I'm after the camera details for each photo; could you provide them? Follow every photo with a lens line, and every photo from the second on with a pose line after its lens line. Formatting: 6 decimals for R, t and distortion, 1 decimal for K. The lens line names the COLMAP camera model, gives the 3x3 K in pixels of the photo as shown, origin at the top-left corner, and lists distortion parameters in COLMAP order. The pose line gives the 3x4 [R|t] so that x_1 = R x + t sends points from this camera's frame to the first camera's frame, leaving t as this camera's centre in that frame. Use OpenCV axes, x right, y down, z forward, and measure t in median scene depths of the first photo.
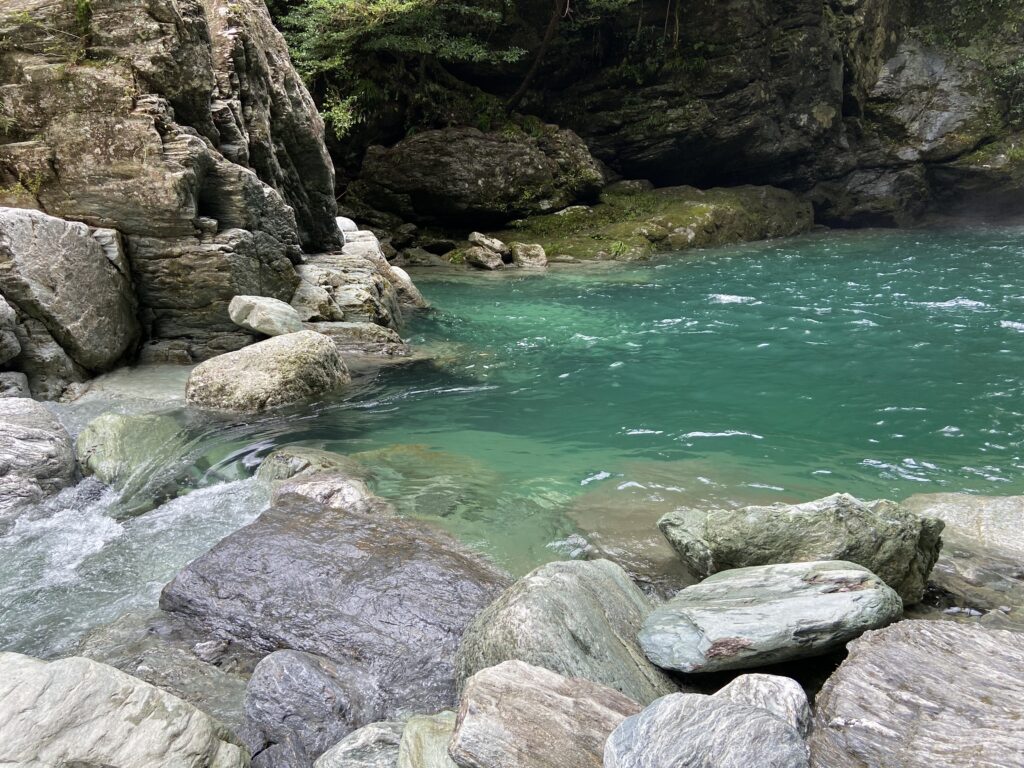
lens RADIAL K [[781.9, 0, 503.9], [0, 781.9, 383.8], [0, 0, 1]] dist [0.112851, -0.128431]
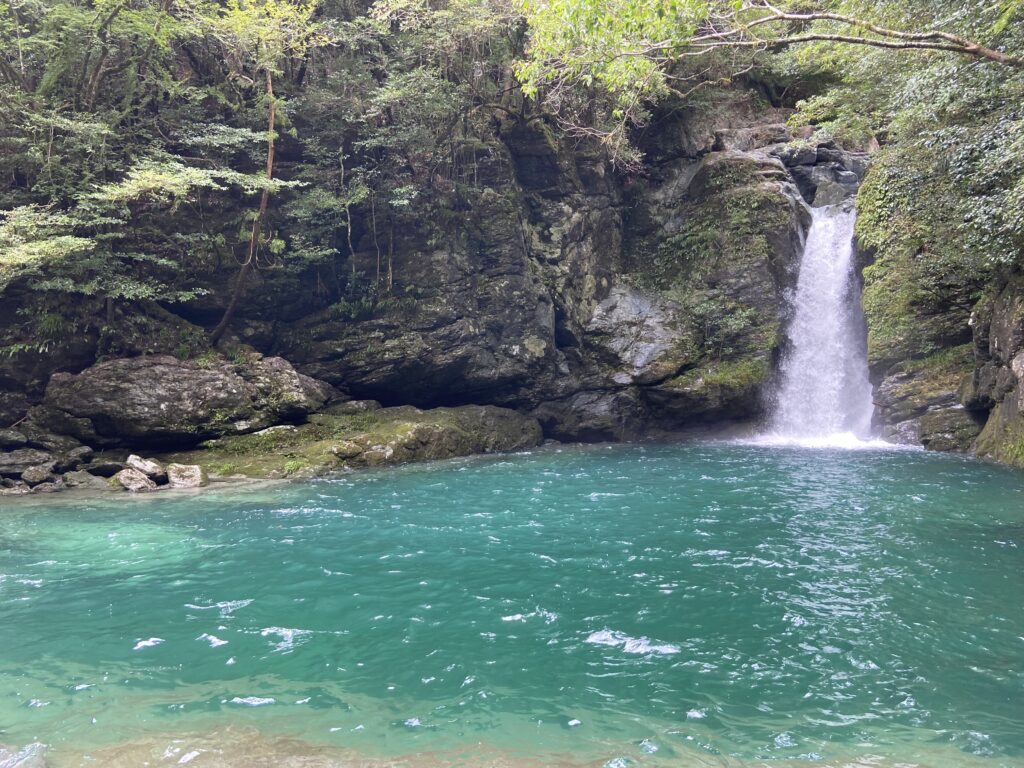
lens RADIAL K [[781.9, 0, 501.1], [0, 781.9, 376.0], [0, 0, 1]] dist [0.112851, -0.128431]
pose [[0.991939, 0.000471, 0.126714, 0.226578], [0.033173, 0.964152, -0.263270, -0.002512], [-0.122296, 0.265351, 0.956364, -0.055998]]
